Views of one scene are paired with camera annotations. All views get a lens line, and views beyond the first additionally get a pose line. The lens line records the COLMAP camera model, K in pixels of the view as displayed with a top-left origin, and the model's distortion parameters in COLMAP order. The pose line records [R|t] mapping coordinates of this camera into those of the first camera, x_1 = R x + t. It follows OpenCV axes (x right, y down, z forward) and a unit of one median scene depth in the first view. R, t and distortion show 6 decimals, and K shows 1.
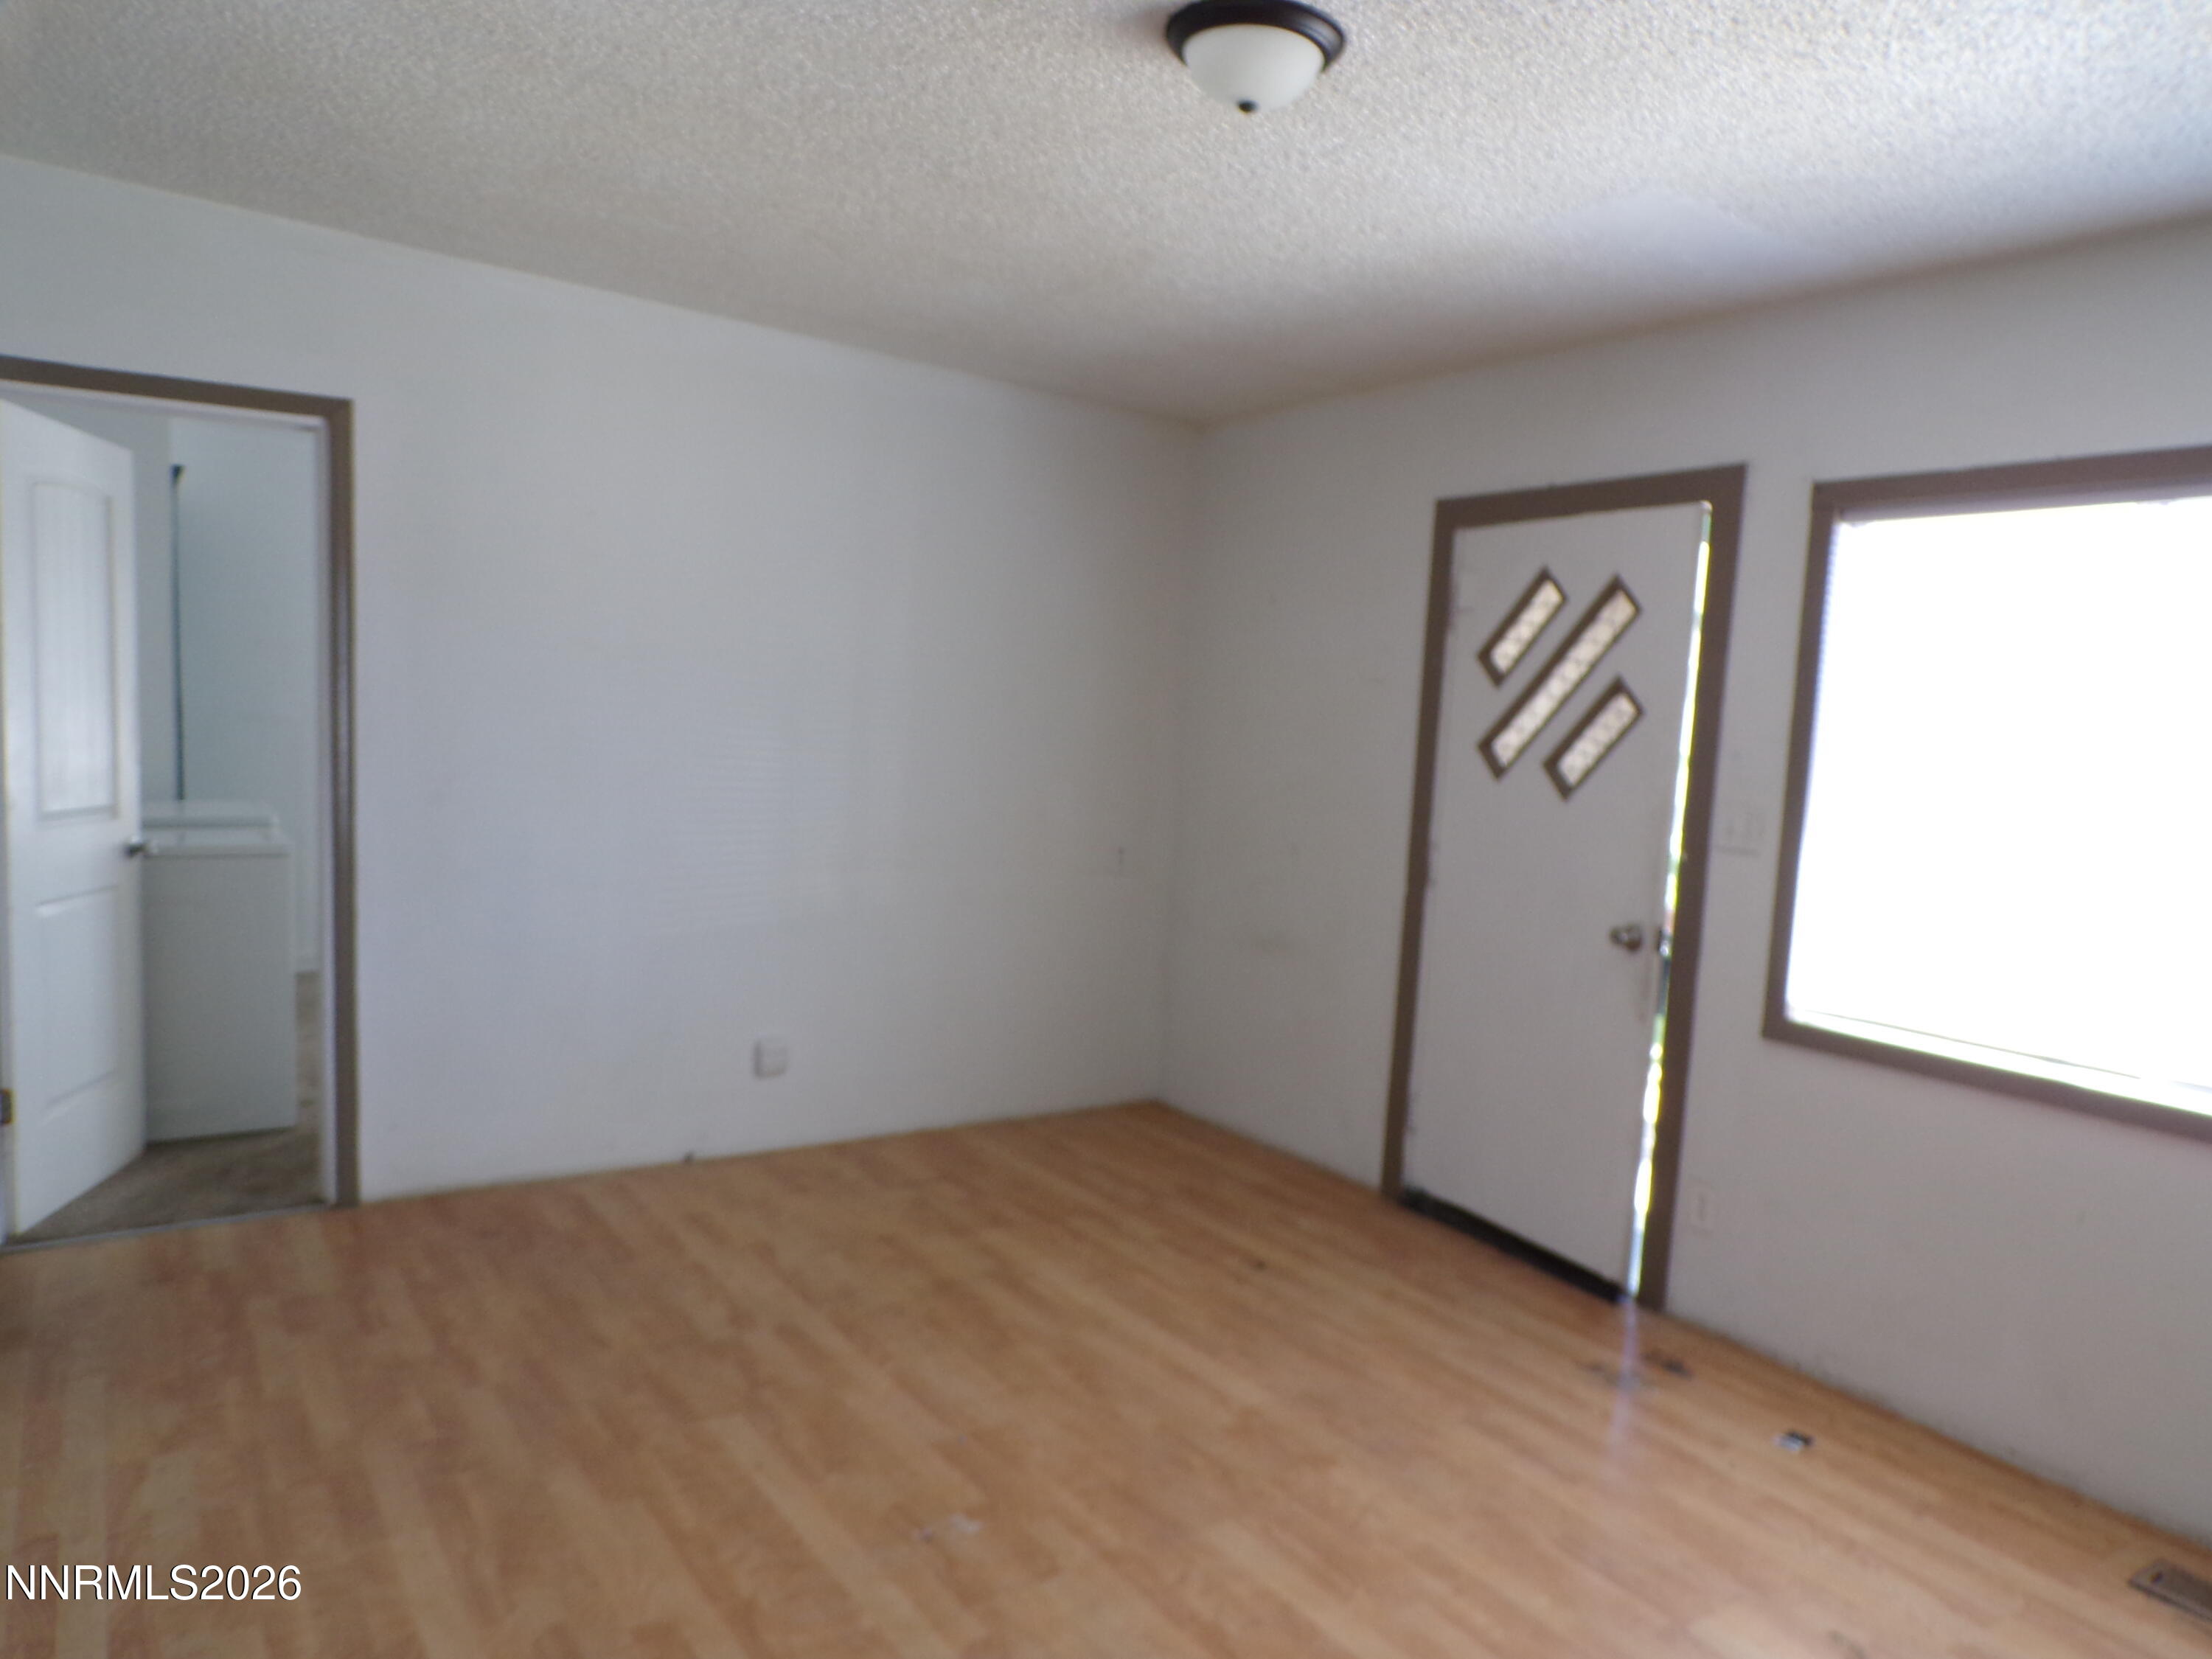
lens RADIAL K [[1512.2, 0, 1107.6], [0, 1512.2, 838.2], [0, 0, 1]] dist [-0.013745, 0.011478]
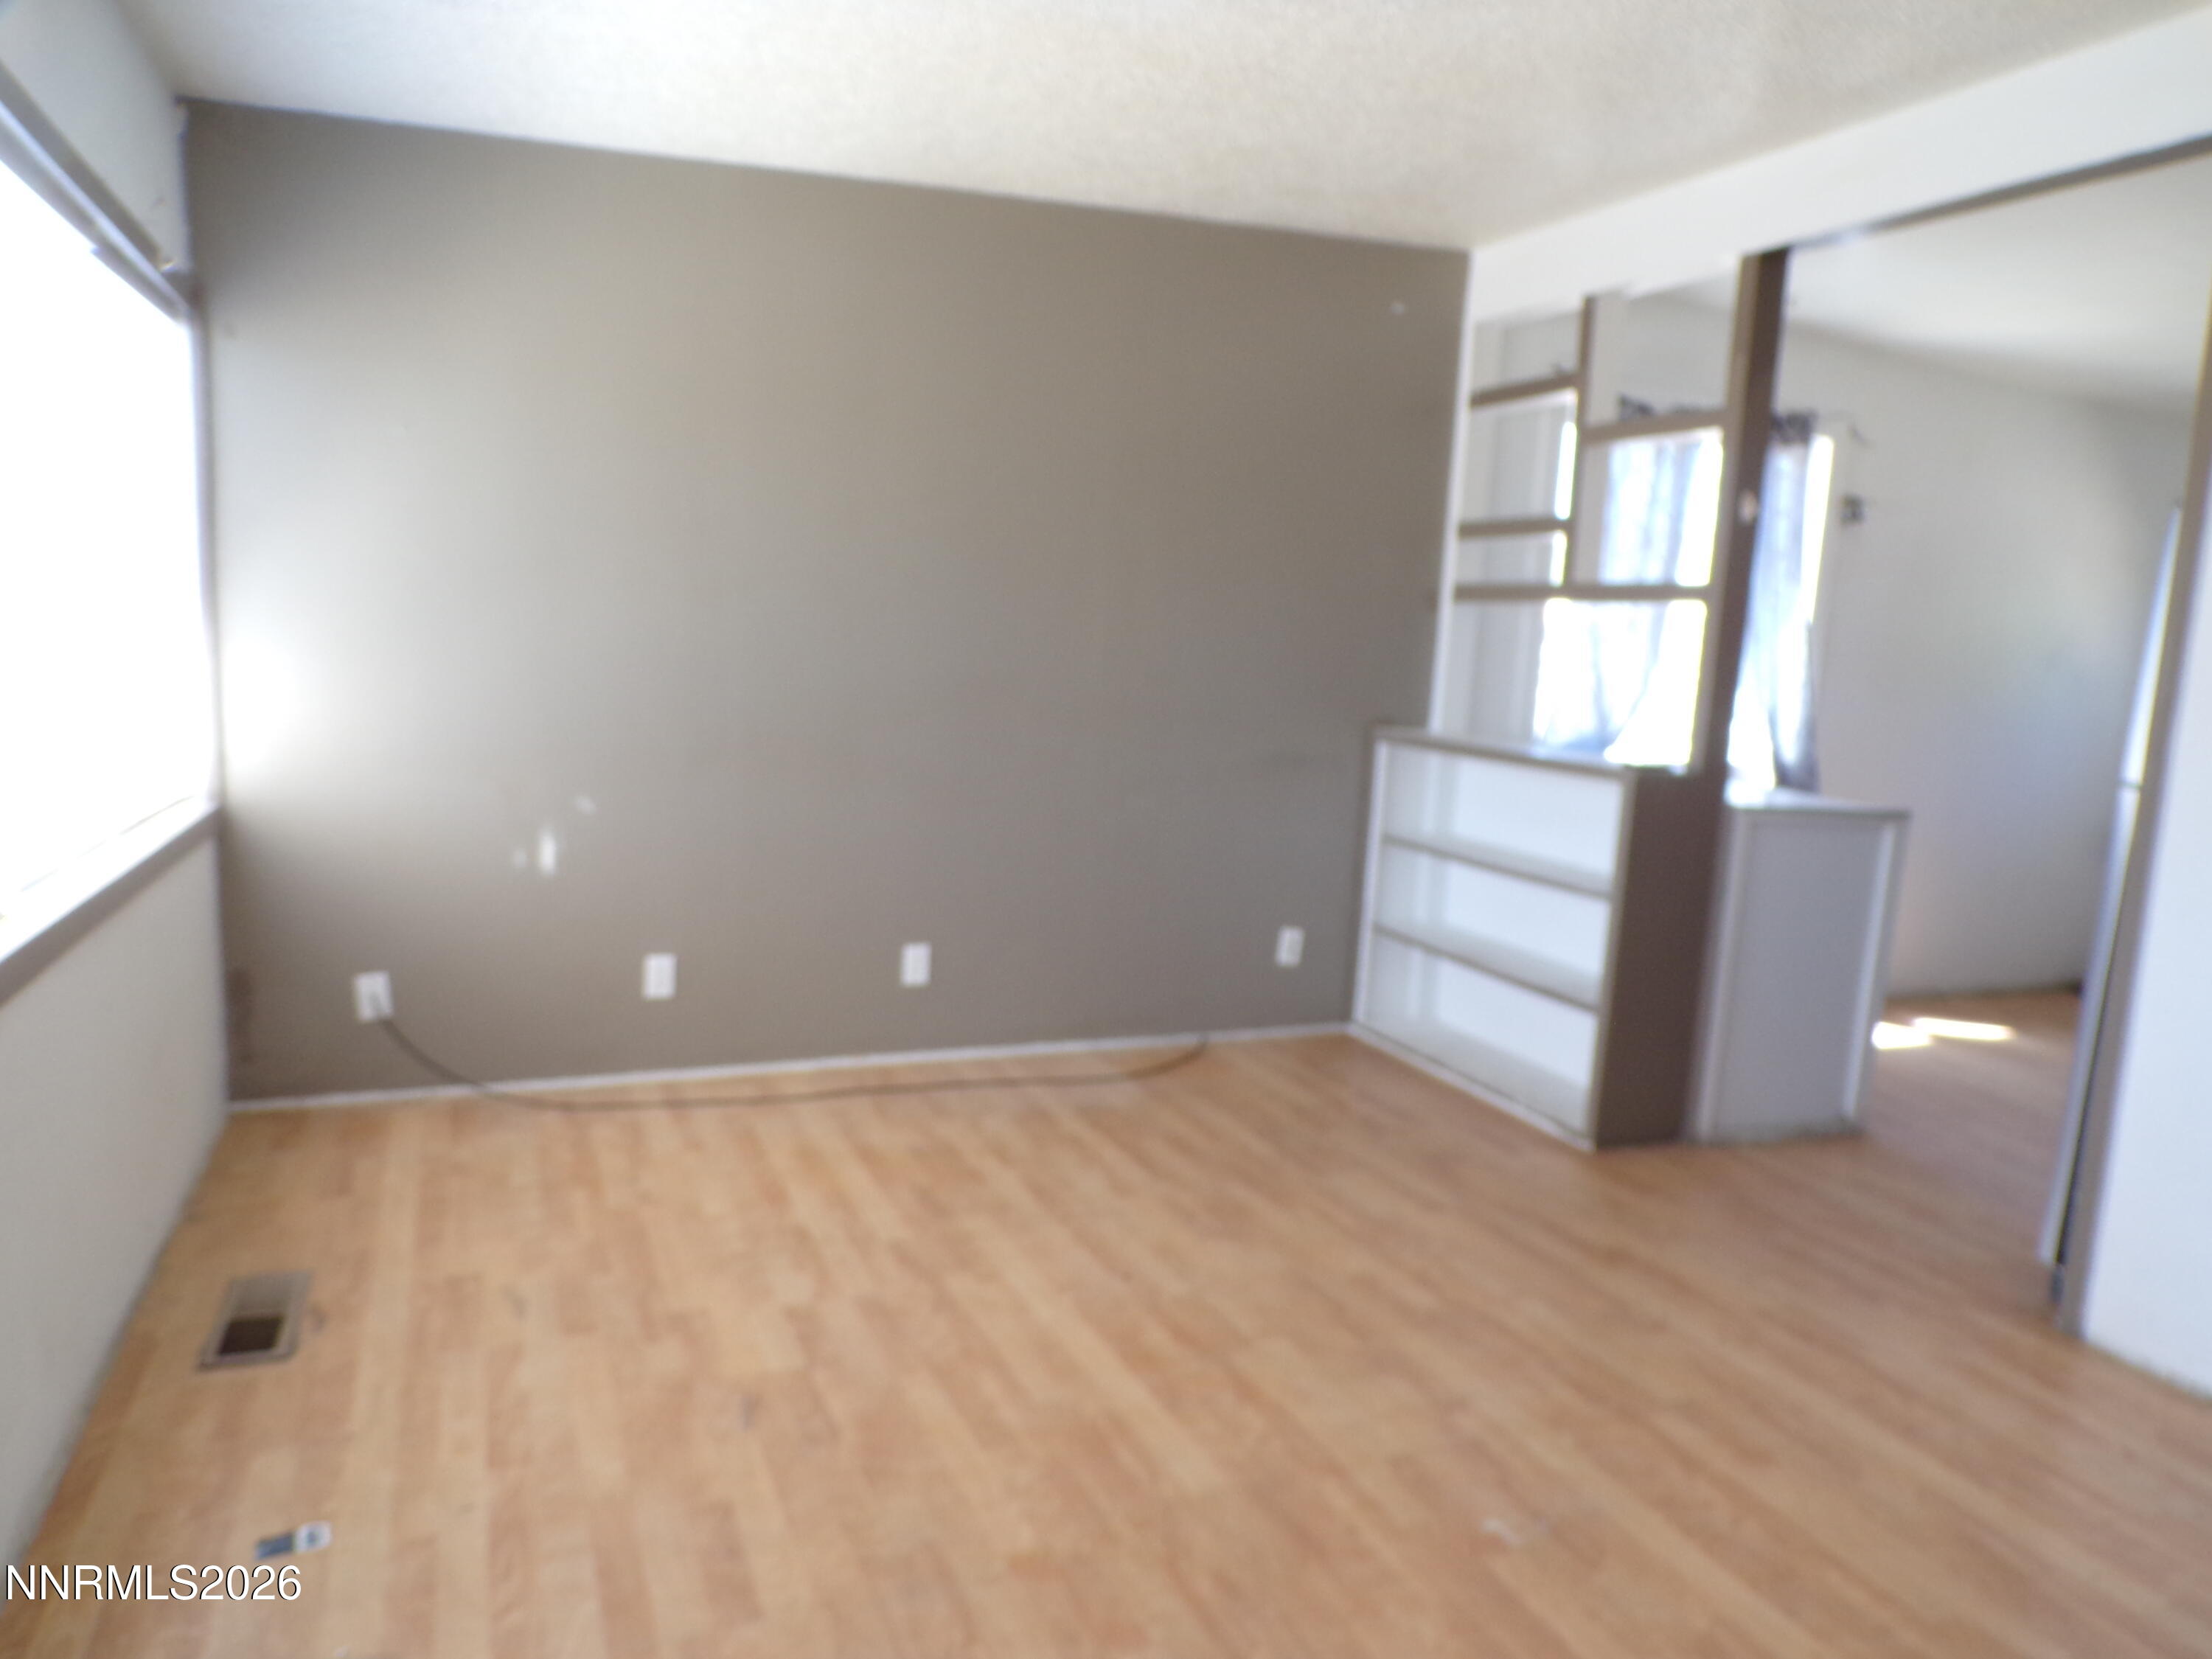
lens RADIAL K [[1512.2, 0, 1096.1], [0, 1512.2, 861.9], [0, 0, 1]] dist [-0.013745, 0.011478]
pose [[-0.976697, -0.125337, 0.174225, 0.024594], [-0.079386, 0.965166, 0.249304, -0.090484], [-0.199403, 0.229663, -0.952625, 1.465543]]
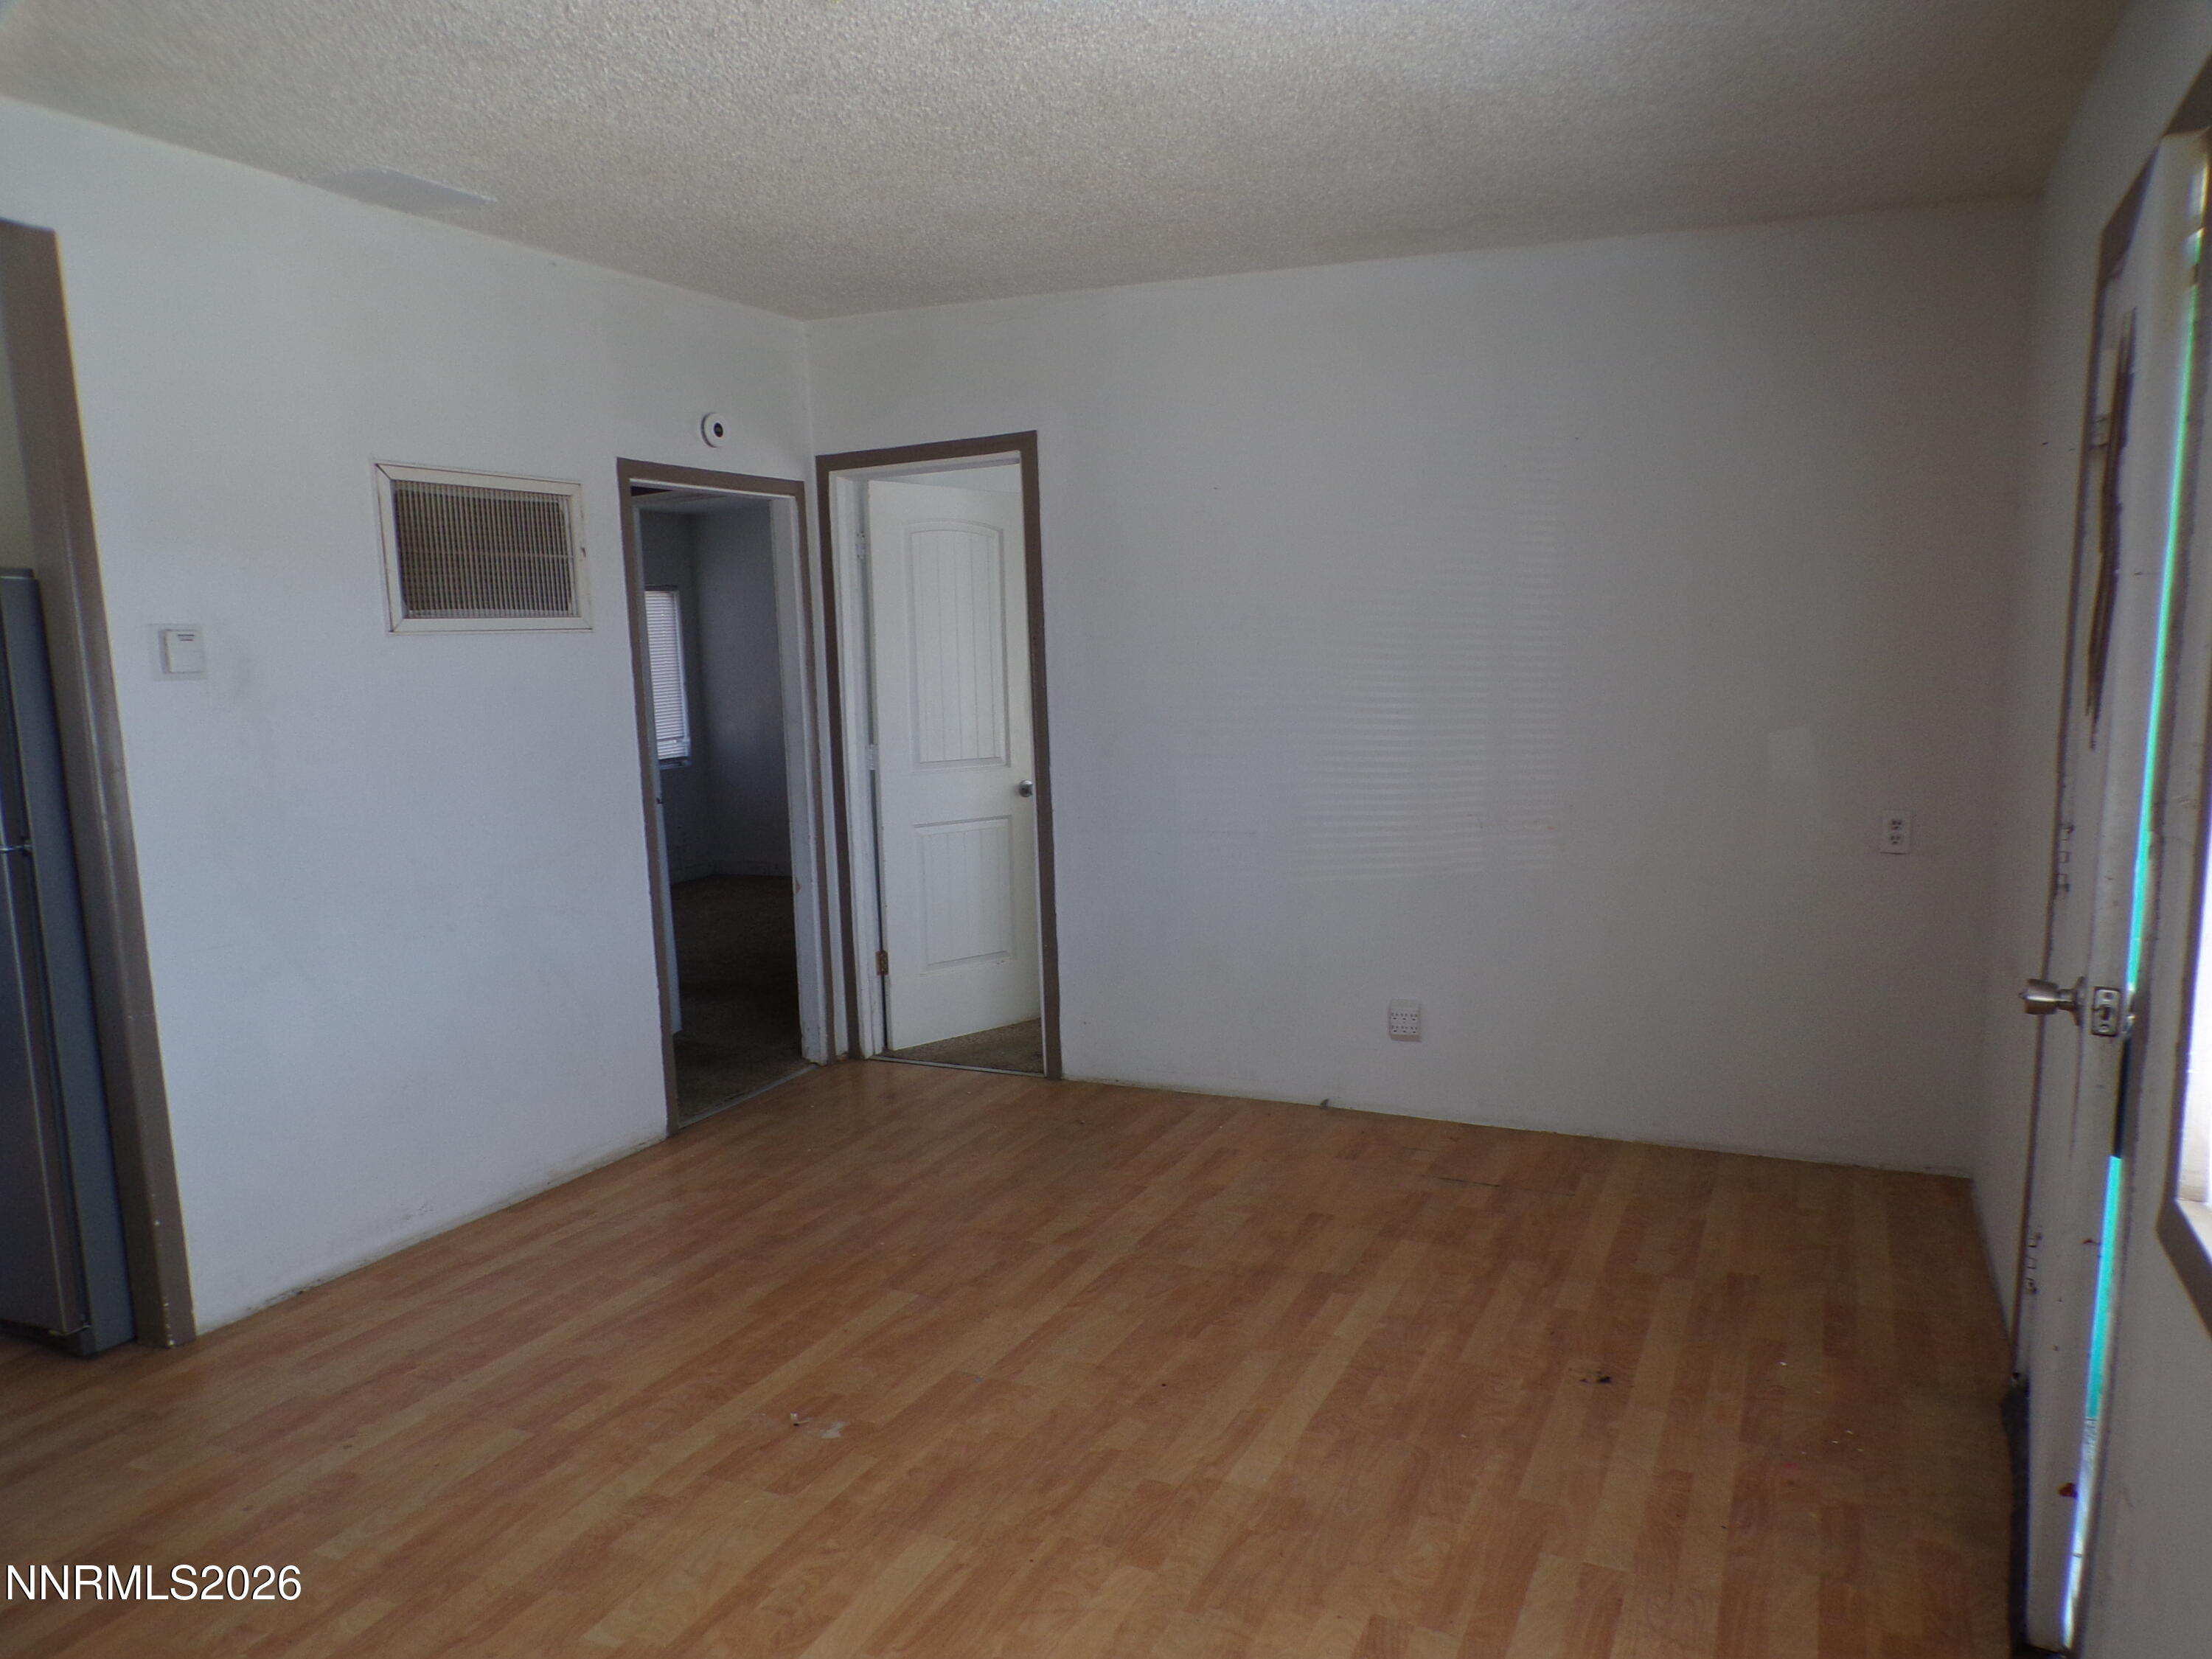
lens RADIAL K [[1512.2, 0, 1116.3], [0, 1512.2, 841.4], [0, 0, 1]] dist [-0.013745, 0.011478]
pose [[0.510952, 0.048802, -0.858223, 0.750562], [-0.020054, 0.998792, 0.044856, -0.013757], [0.859375, -0.005709, 0.511313, 0.515513]]
